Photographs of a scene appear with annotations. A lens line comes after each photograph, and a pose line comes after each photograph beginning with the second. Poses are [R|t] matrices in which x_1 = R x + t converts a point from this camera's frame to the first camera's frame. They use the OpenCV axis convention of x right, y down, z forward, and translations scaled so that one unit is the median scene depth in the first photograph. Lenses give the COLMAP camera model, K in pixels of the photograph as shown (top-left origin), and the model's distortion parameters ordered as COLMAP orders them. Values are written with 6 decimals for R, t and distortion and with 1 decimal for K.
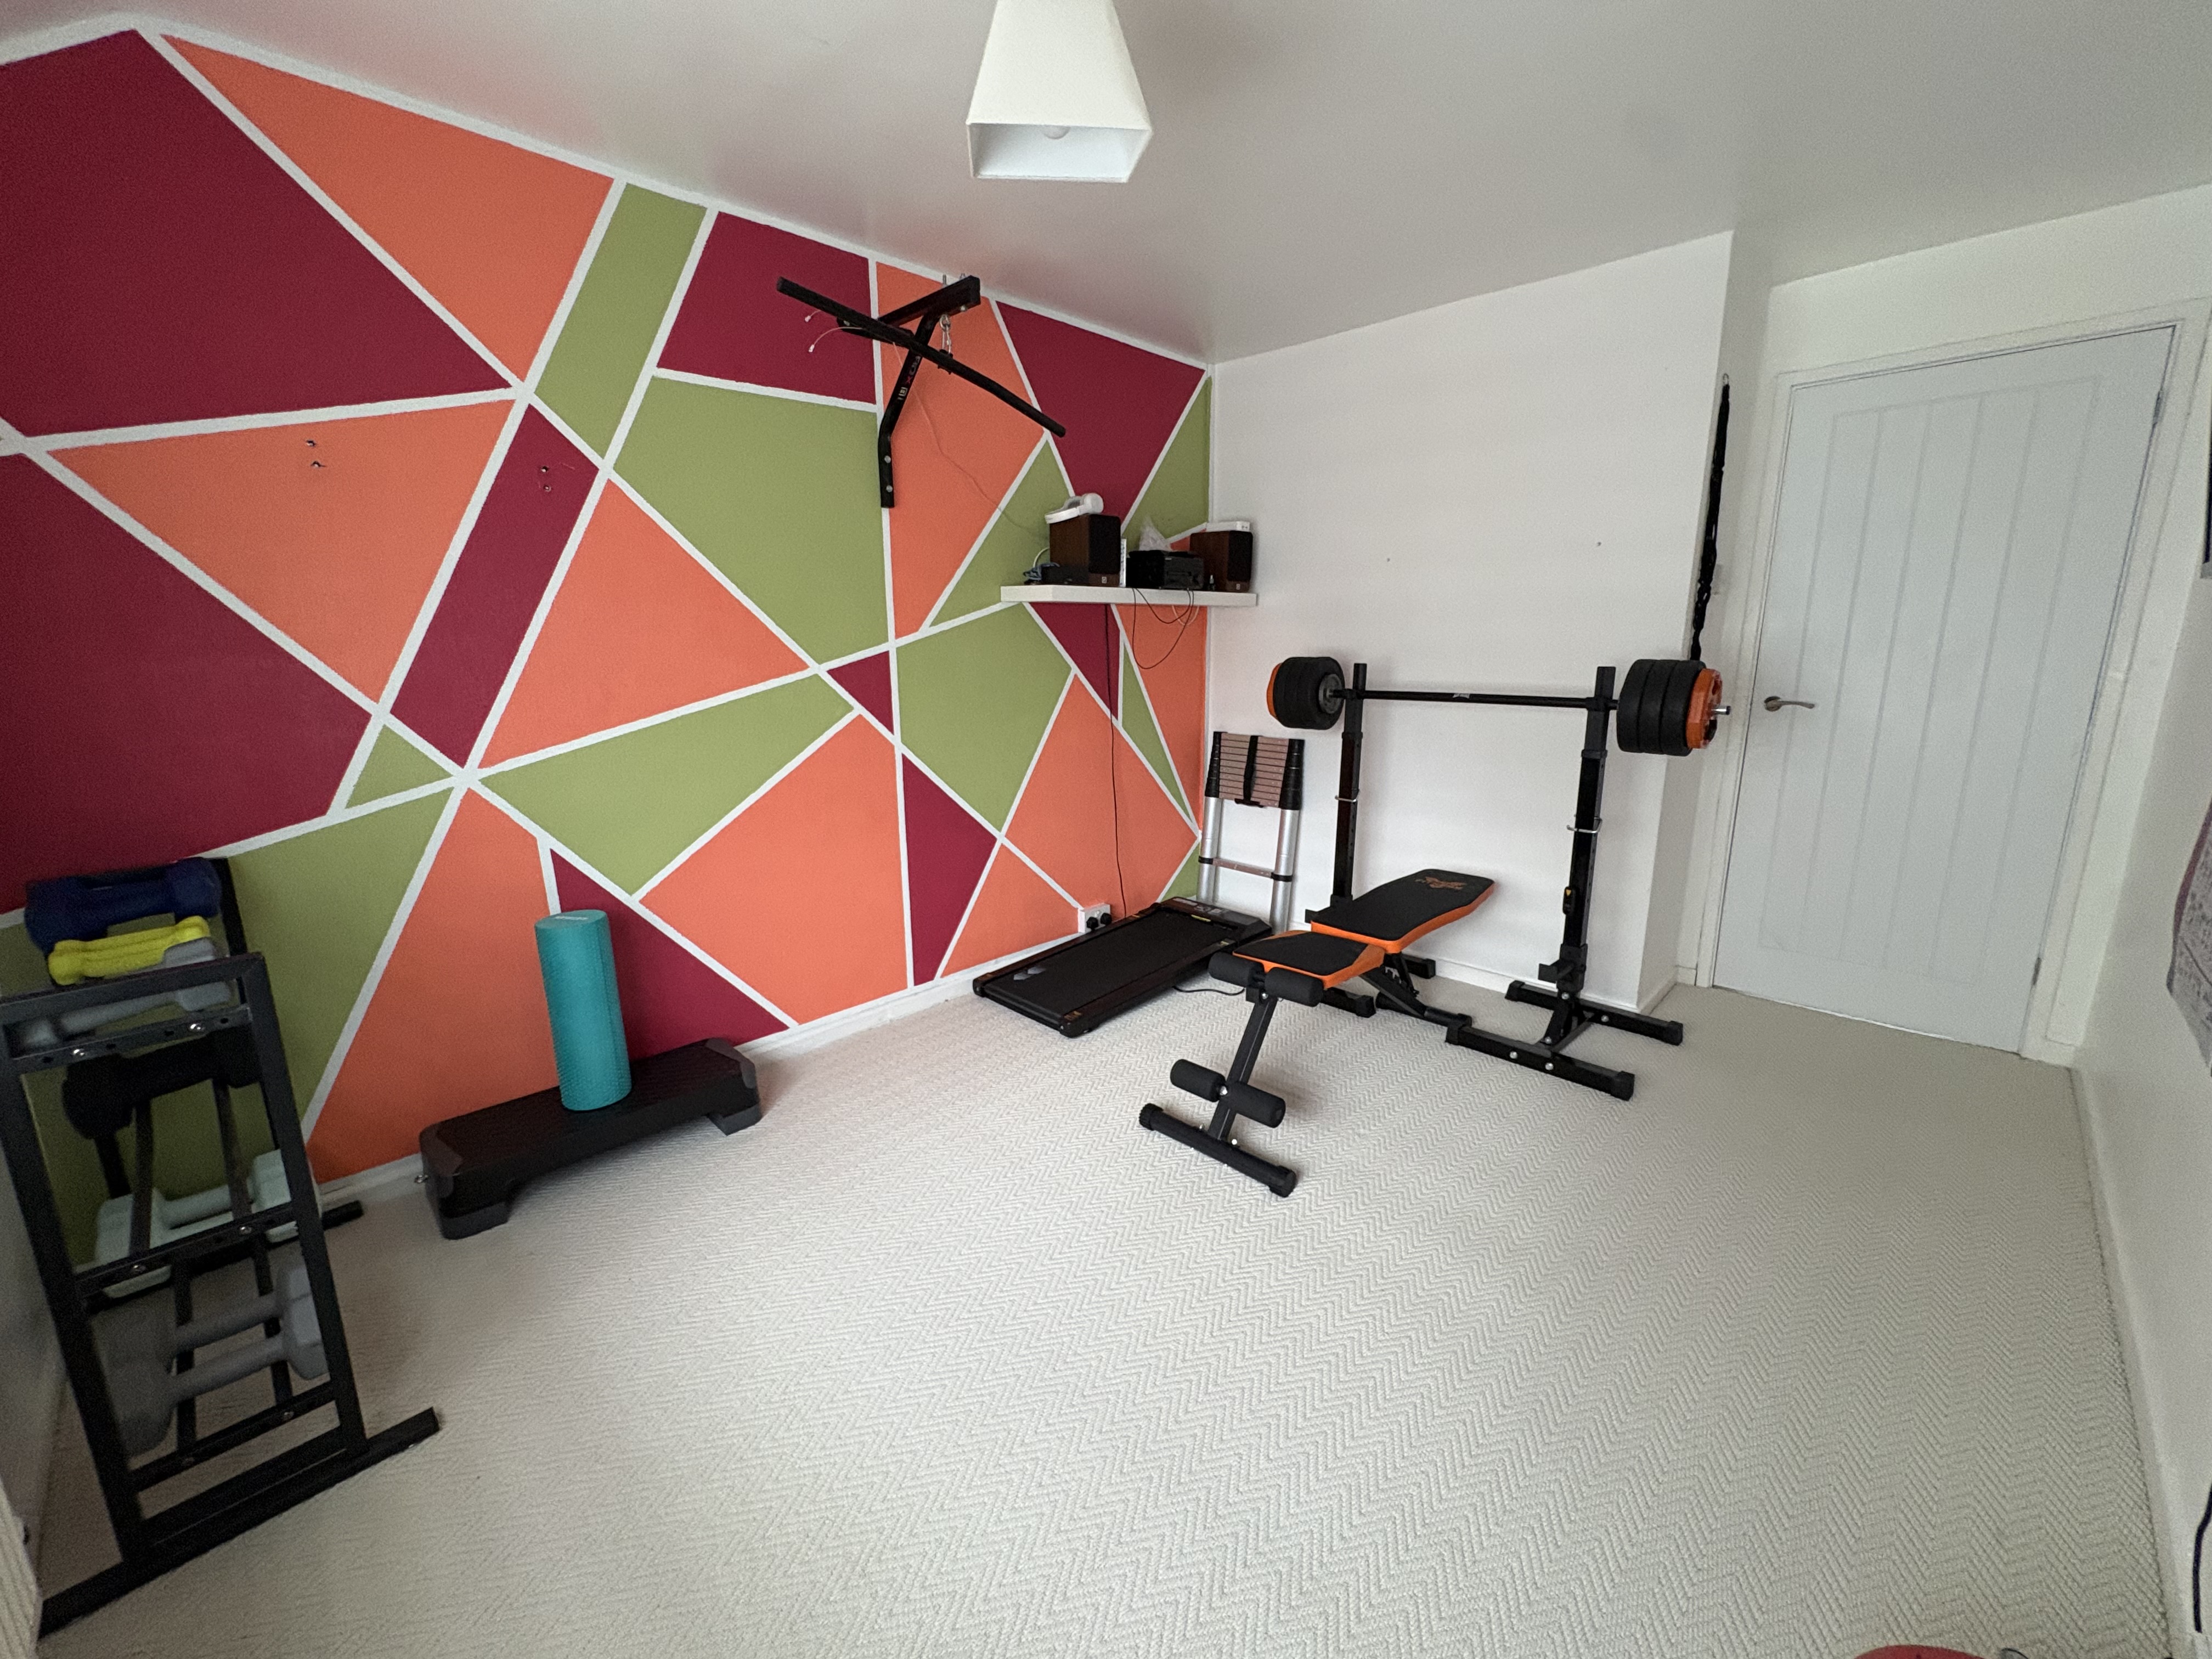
lens RADIAL K [[876.2, 0, 1119.1], [0, 876.2, 821.6], [0, 0, 1]] dist [-0.004357, 0.001587]
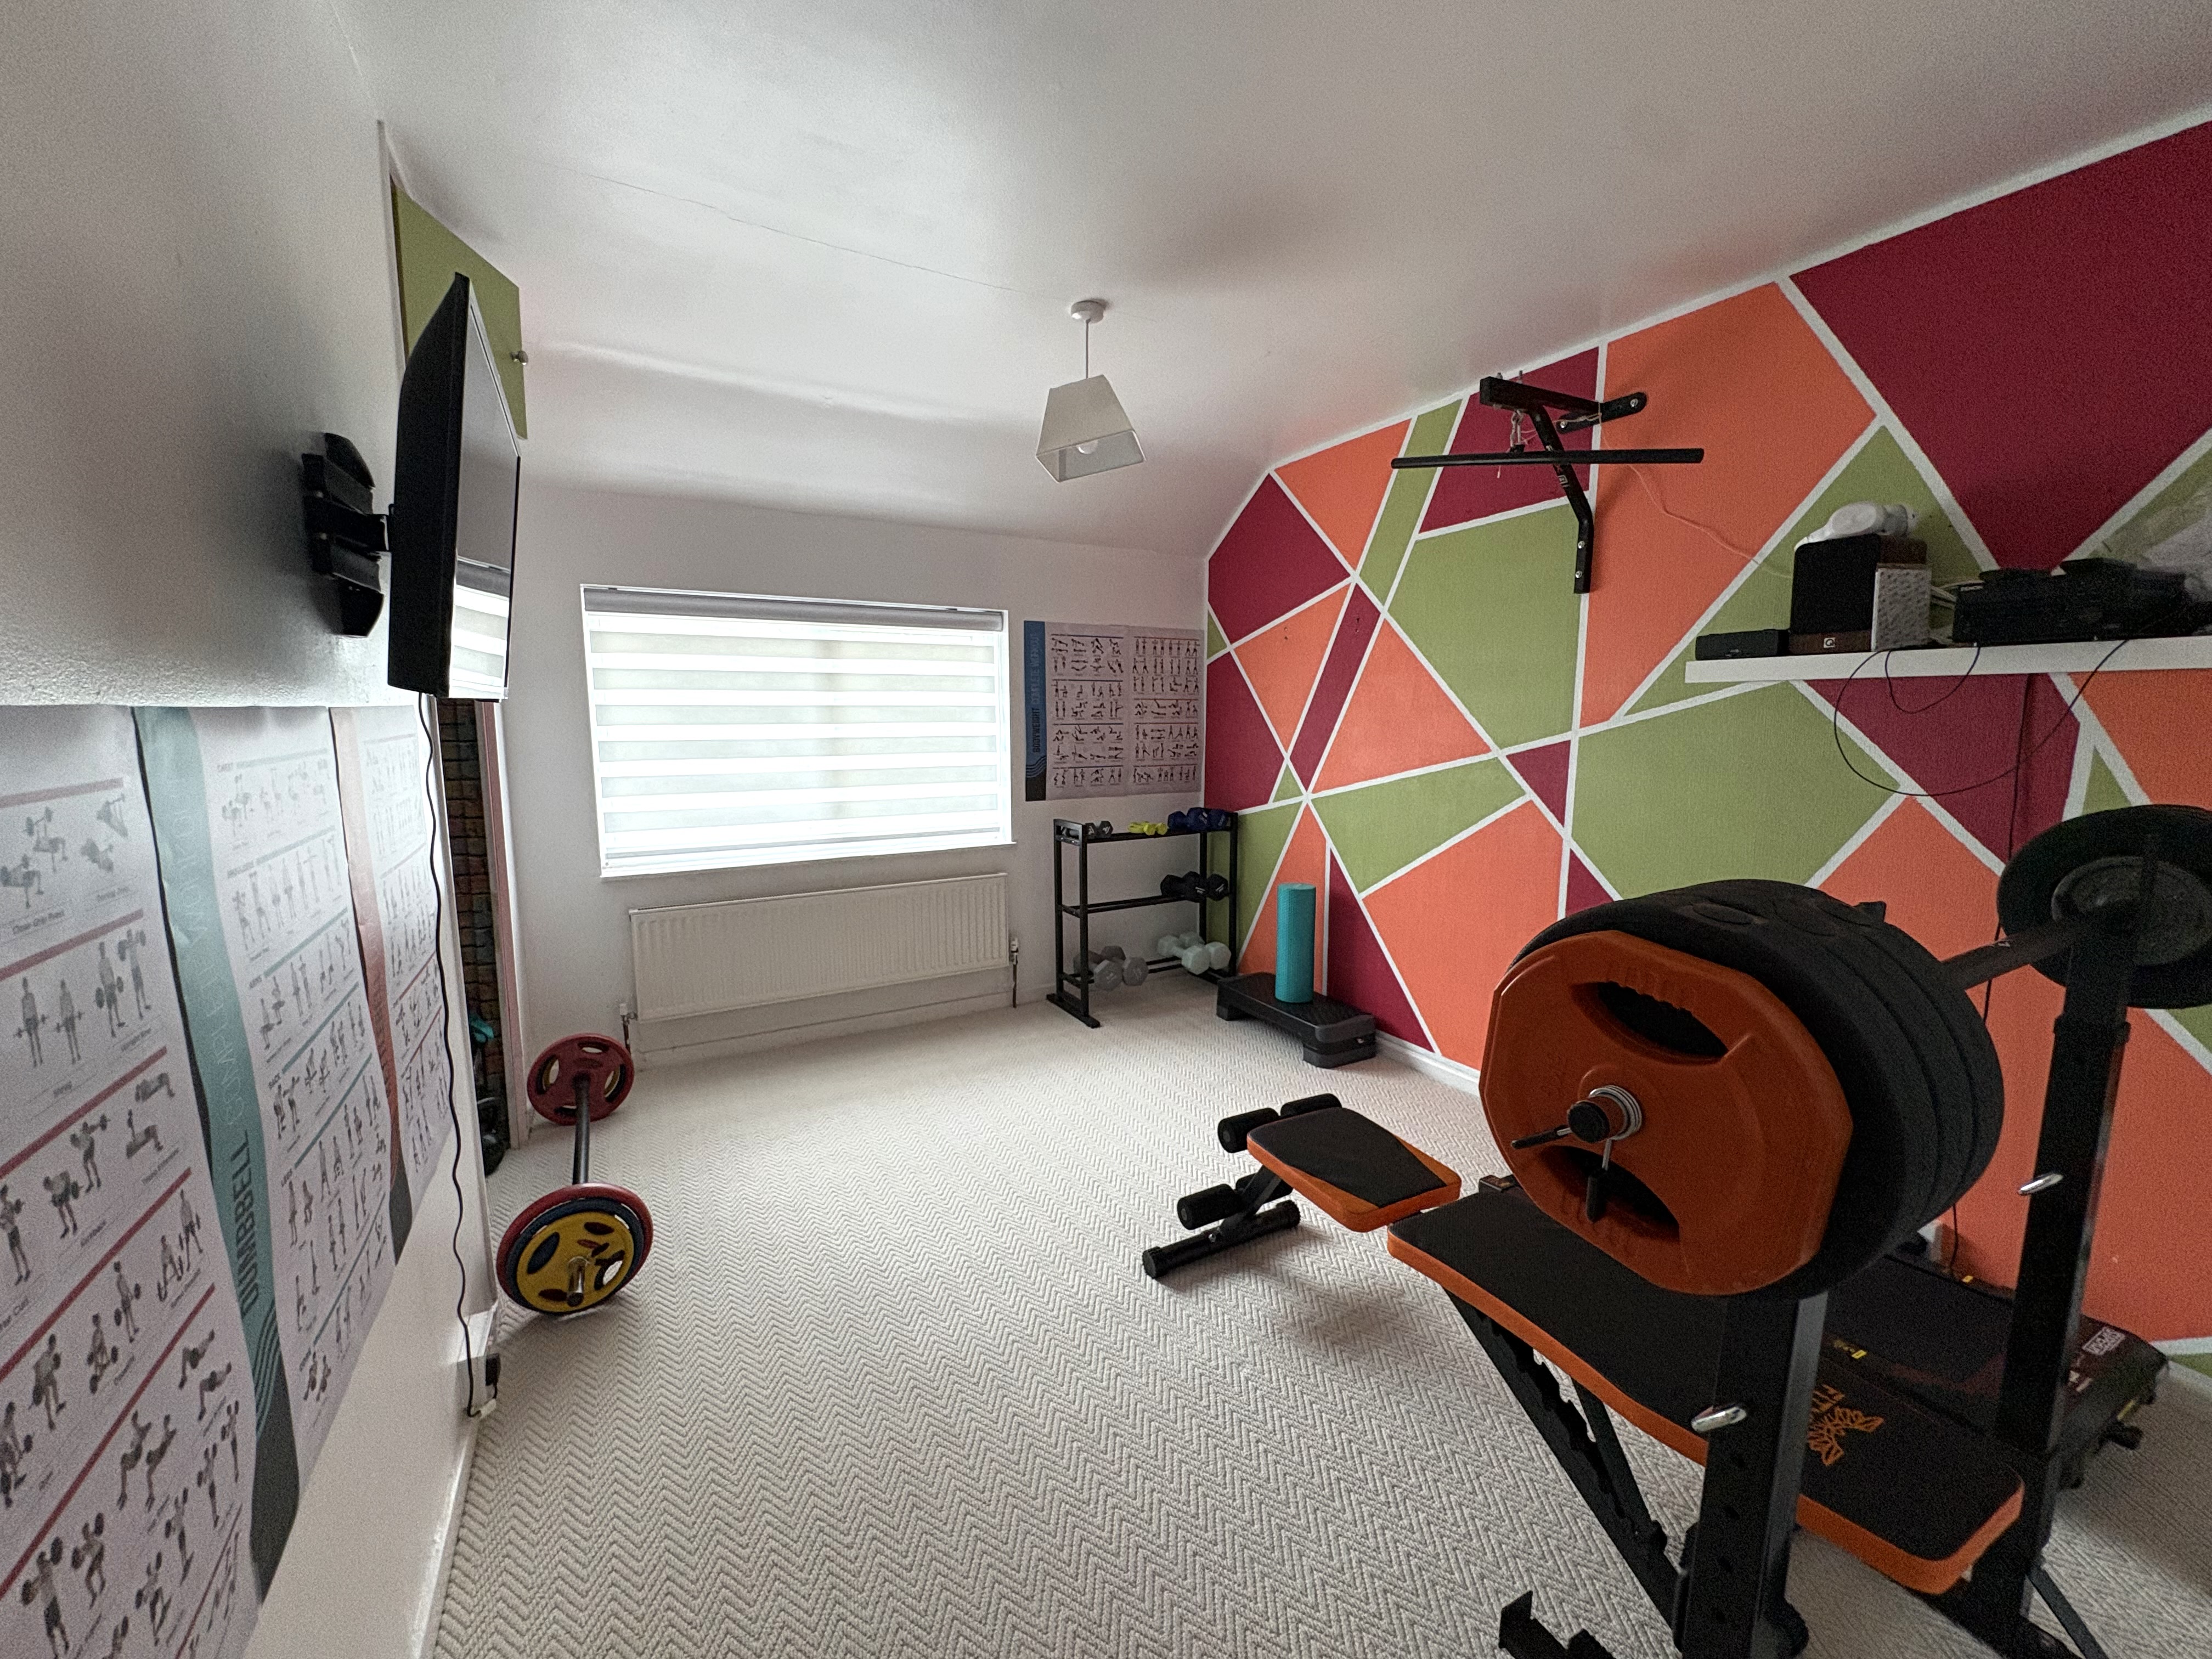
lens RADIAL K [[876.2, 0, 1113.1], [0, 876.2, 834.7], [0, 0, 1]] dist [-0.004357, 0.001587]
pose [[-0.269331, 0.135478, -0.953471, 0.846282], [-0.204581, 0.959410, 0.194111, -0.190105], [0.941067, 0.247342, -0.230683, 0.821766]]
